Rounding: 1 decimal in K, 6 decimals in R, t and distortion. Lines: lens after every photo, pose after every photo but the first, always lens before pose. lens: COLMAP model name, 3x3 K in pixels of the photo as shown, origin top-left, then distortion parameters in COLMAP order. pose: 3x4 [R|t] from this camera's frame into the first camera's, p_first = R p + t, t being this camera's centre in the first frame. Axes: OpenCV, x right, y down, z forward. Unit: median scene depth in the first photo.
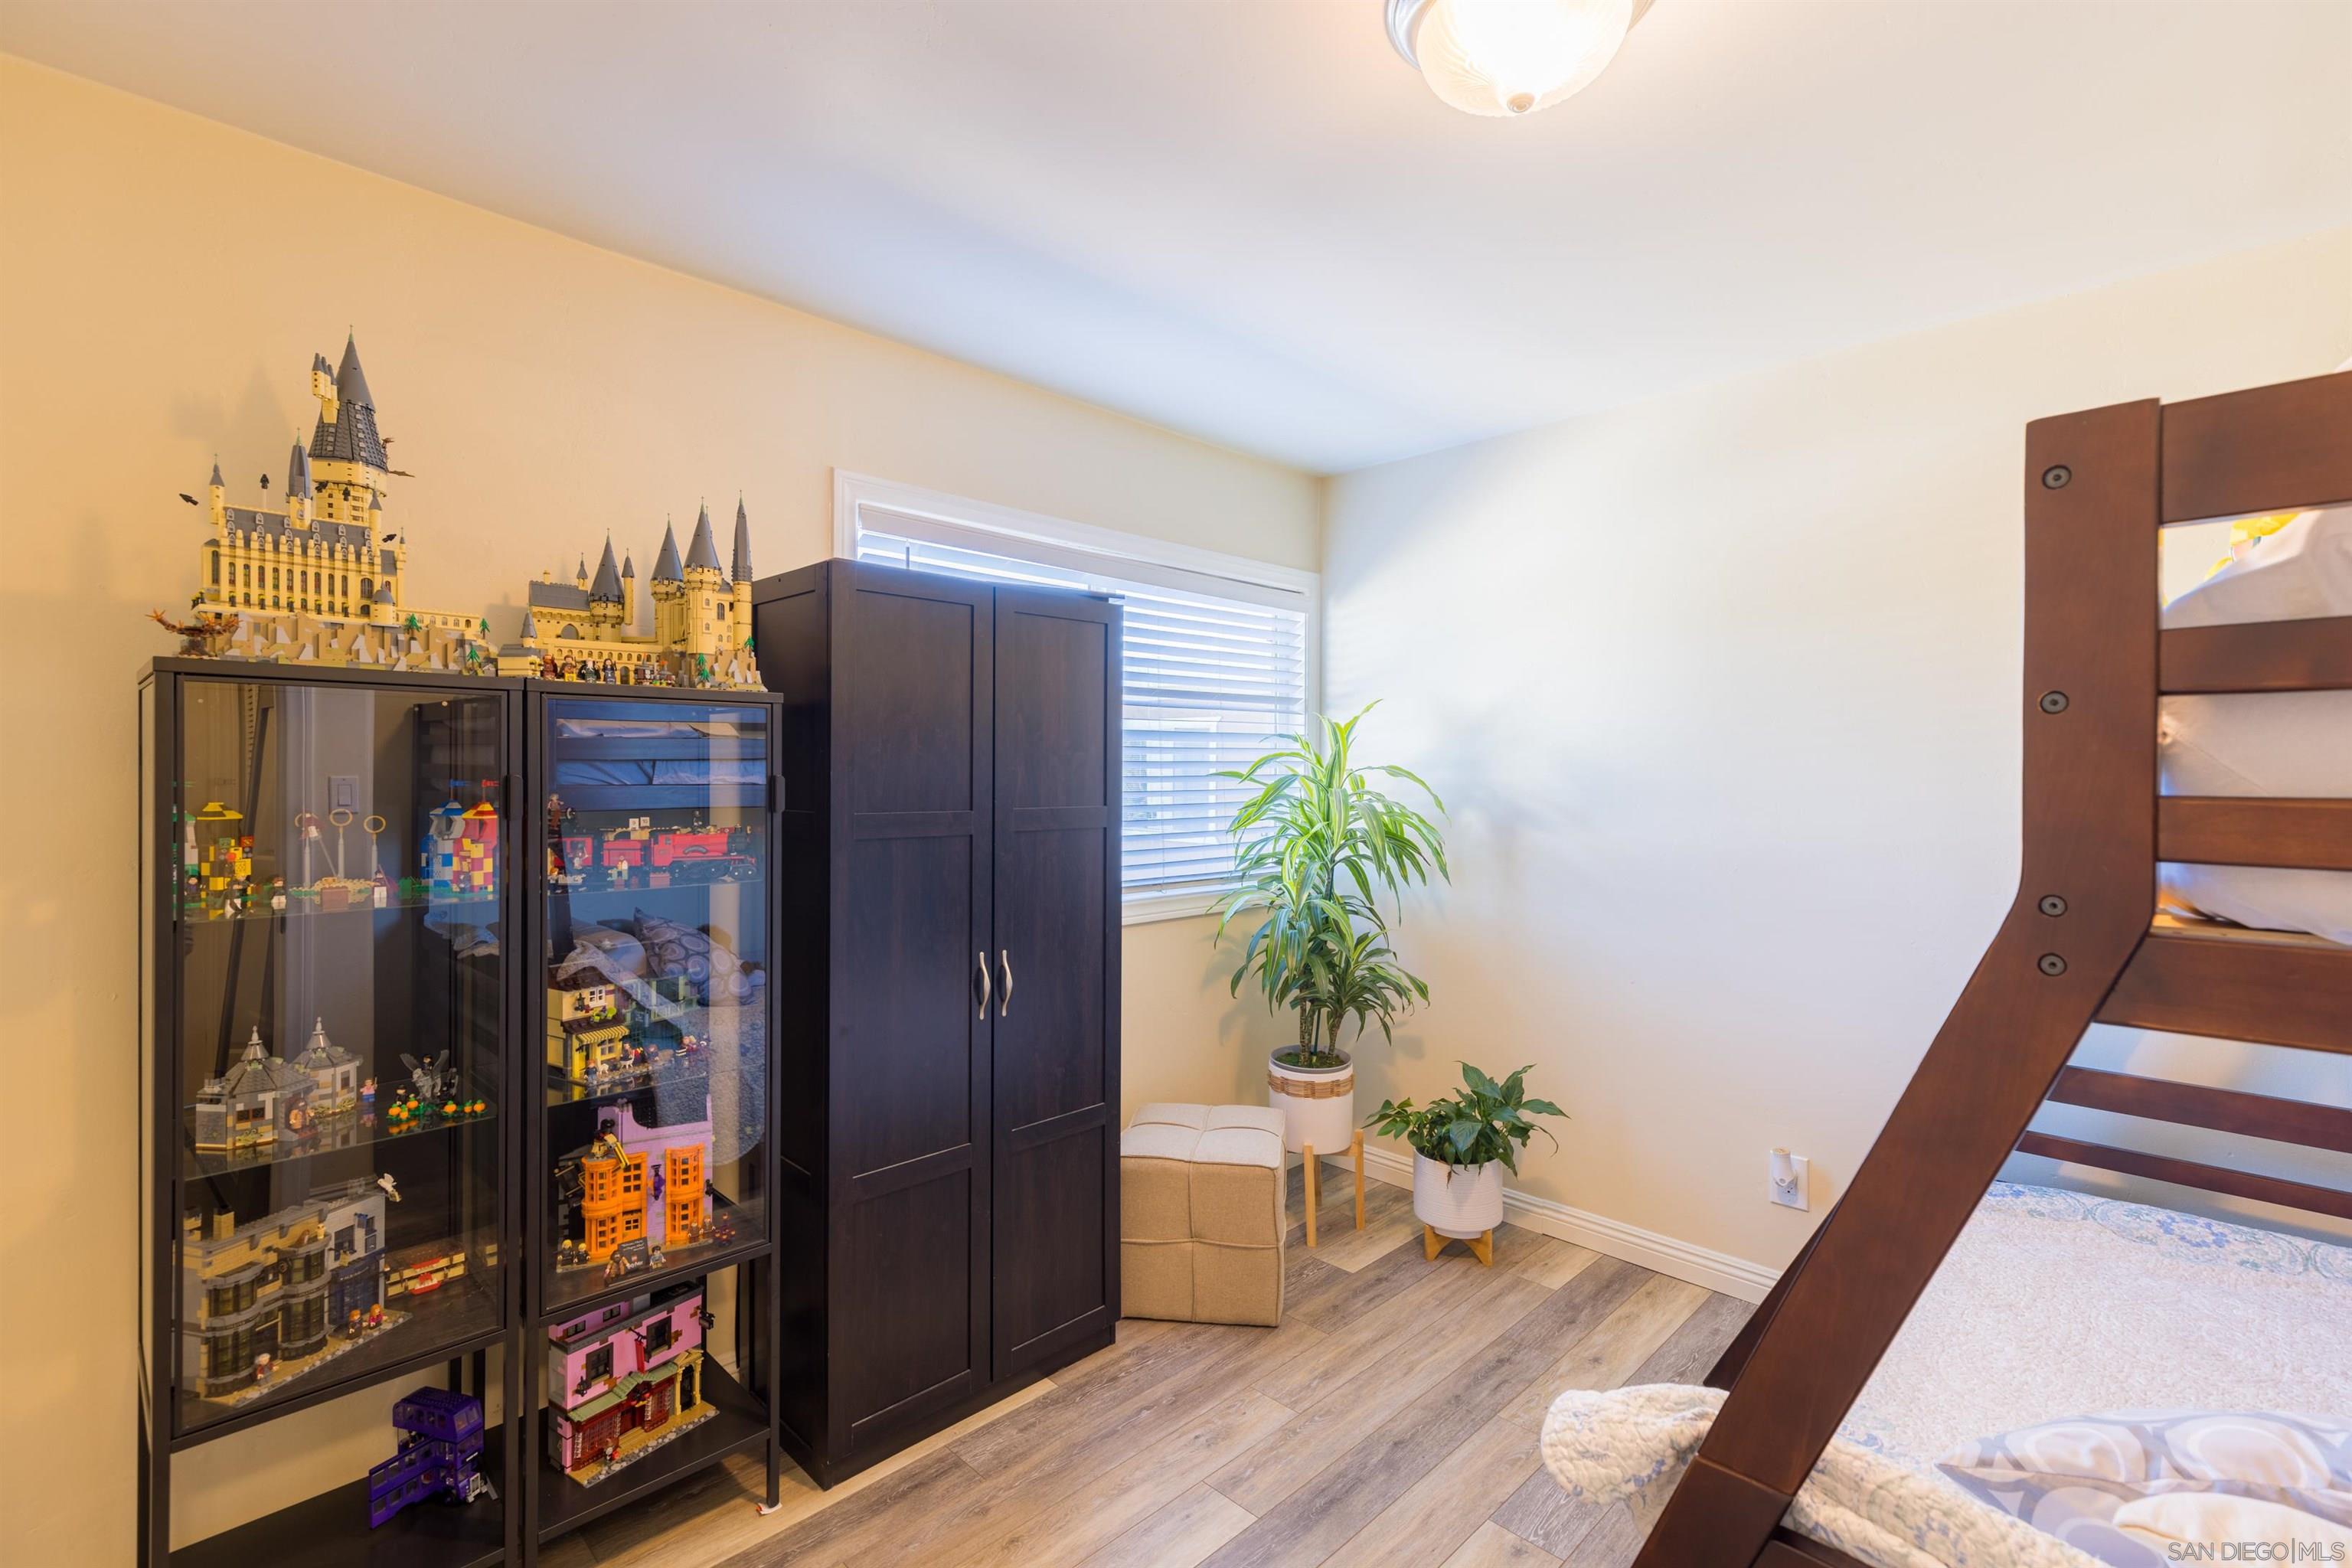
lens RADIAL K [[1052.9, 0, 1181.9], [0, 1052.9, 776.1], [0, 0, 1]] dist [0.002569, 0.000373]
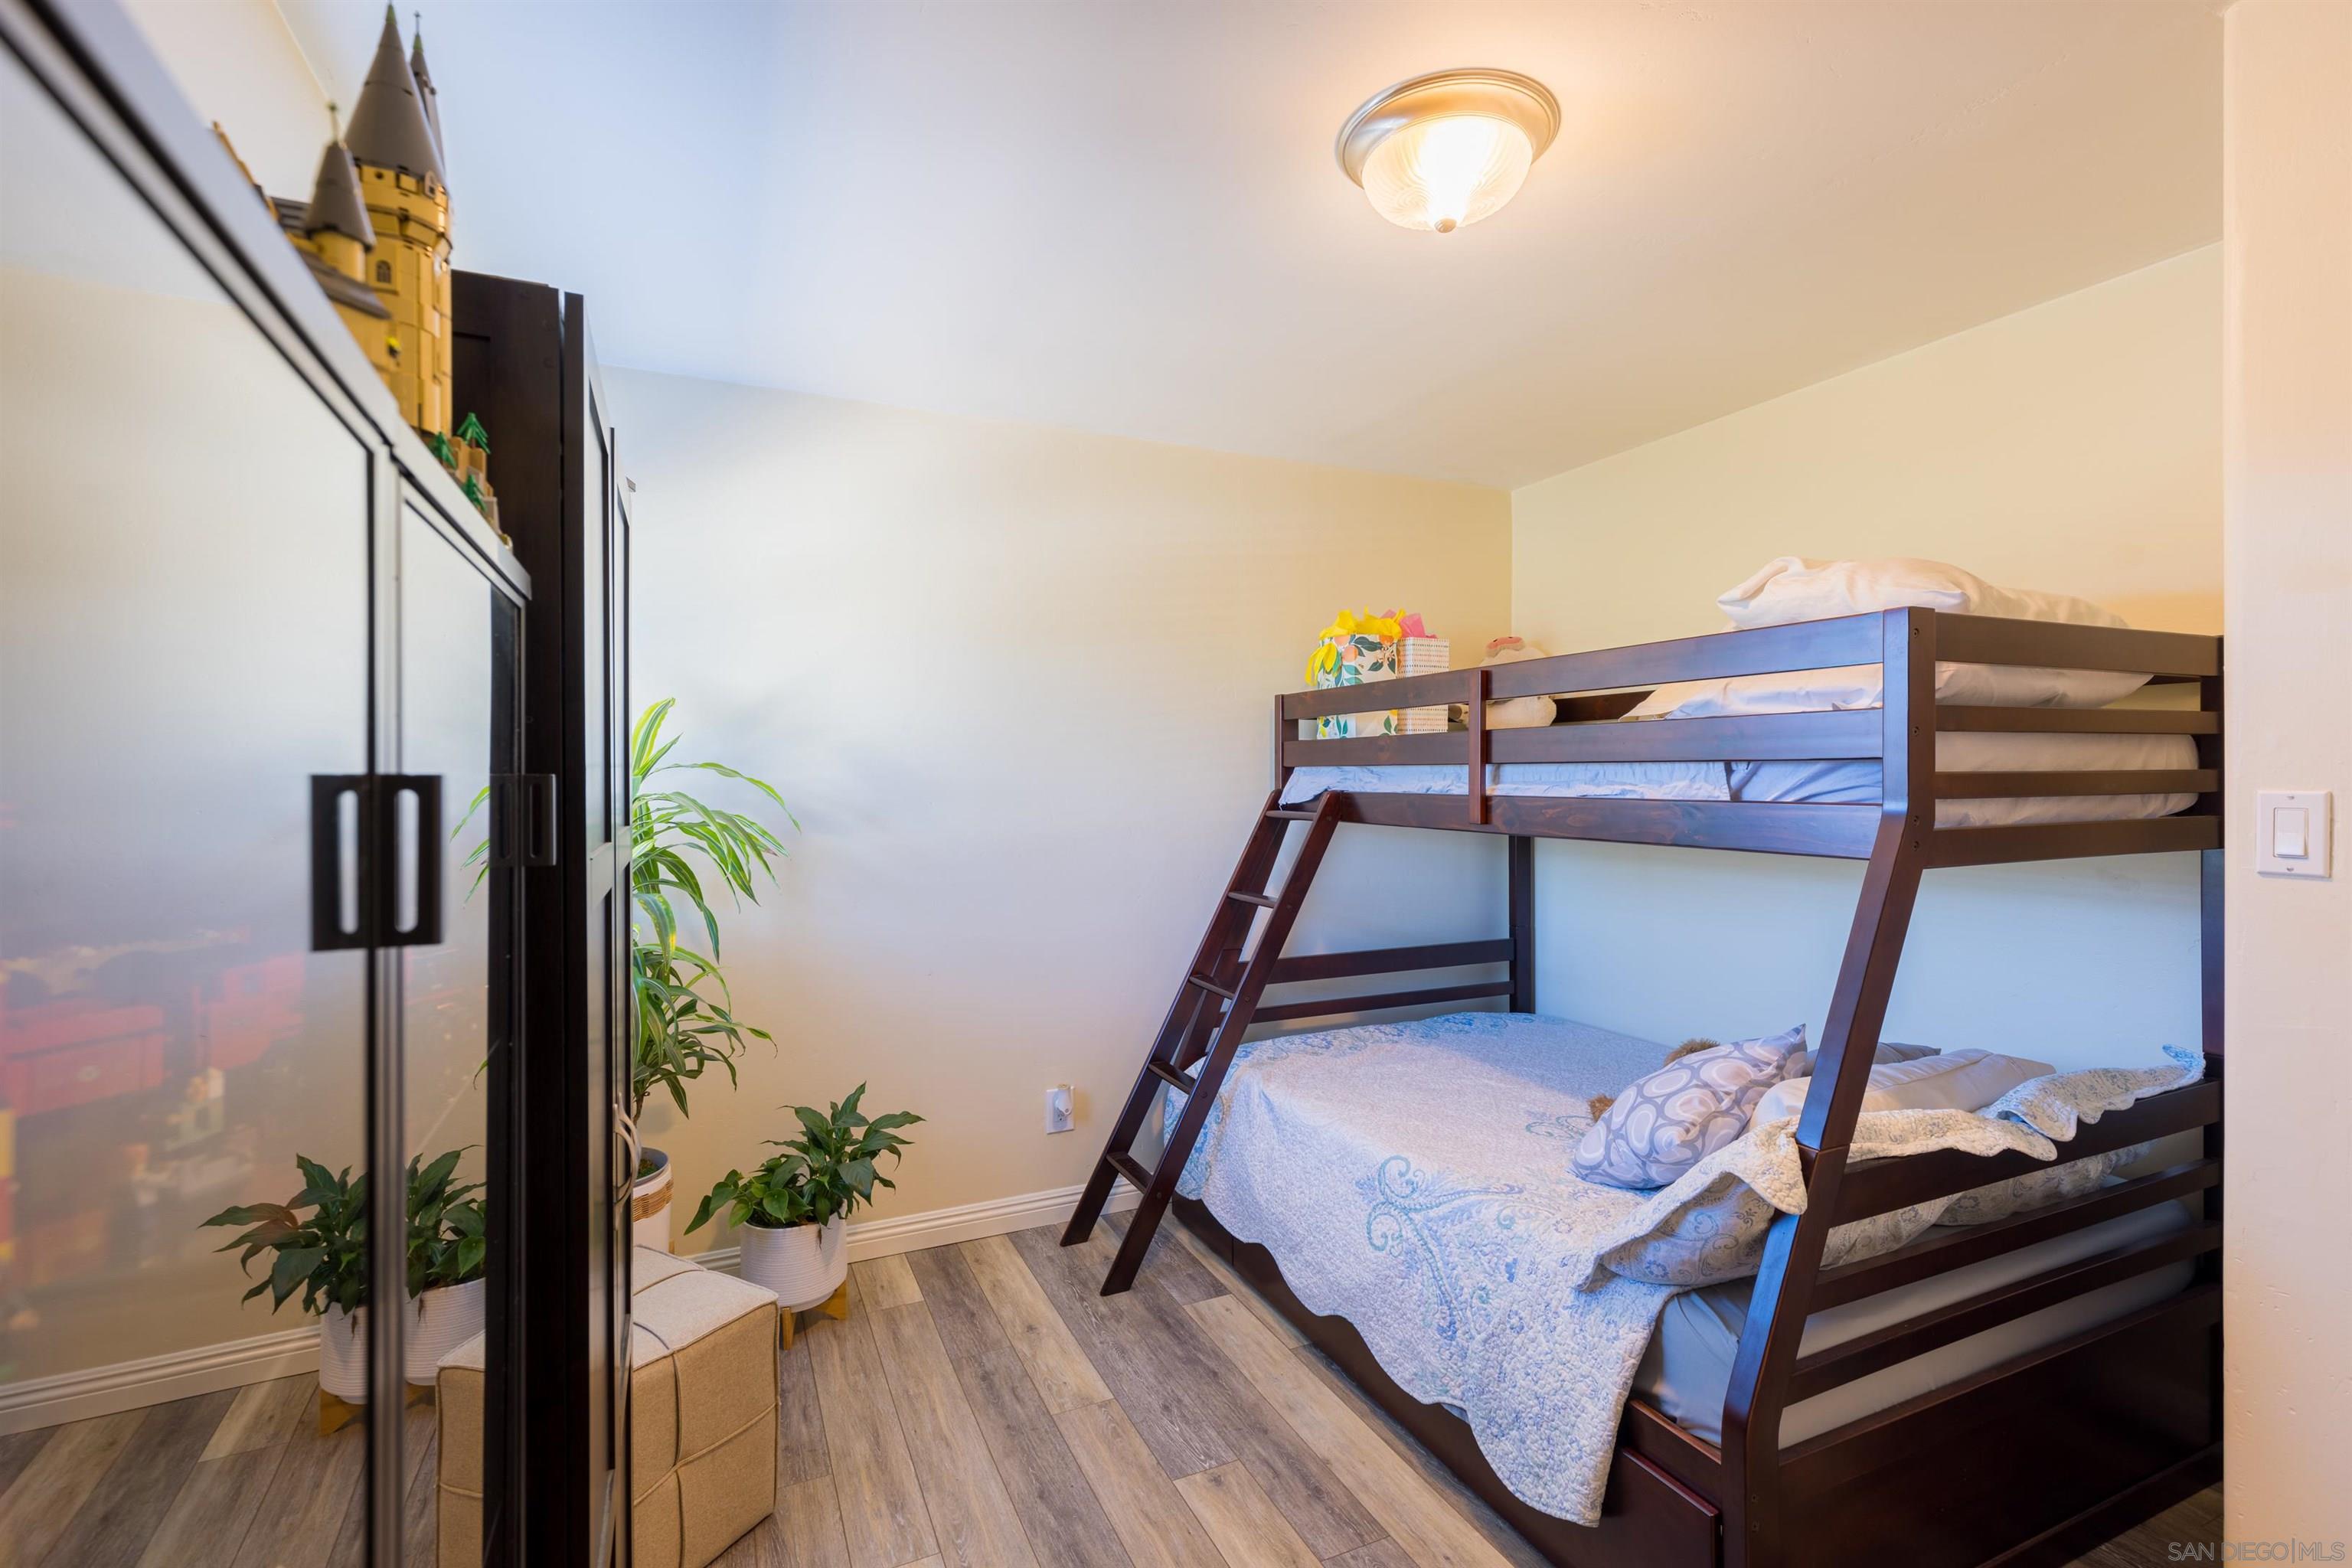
lens RADIAL K [[1052.9, 0, 1181.9], [0, 1052.9, 776.1], [0, 0, 1]] dist [0.002569, 0.000373]
pose [[0.346026, -0.007467, 0.938195, -0.506066], [0.012392, 0.999917, 0.003388, 0.001896], [-0.938143, 0.010454, 0.346090, 0.461898]]
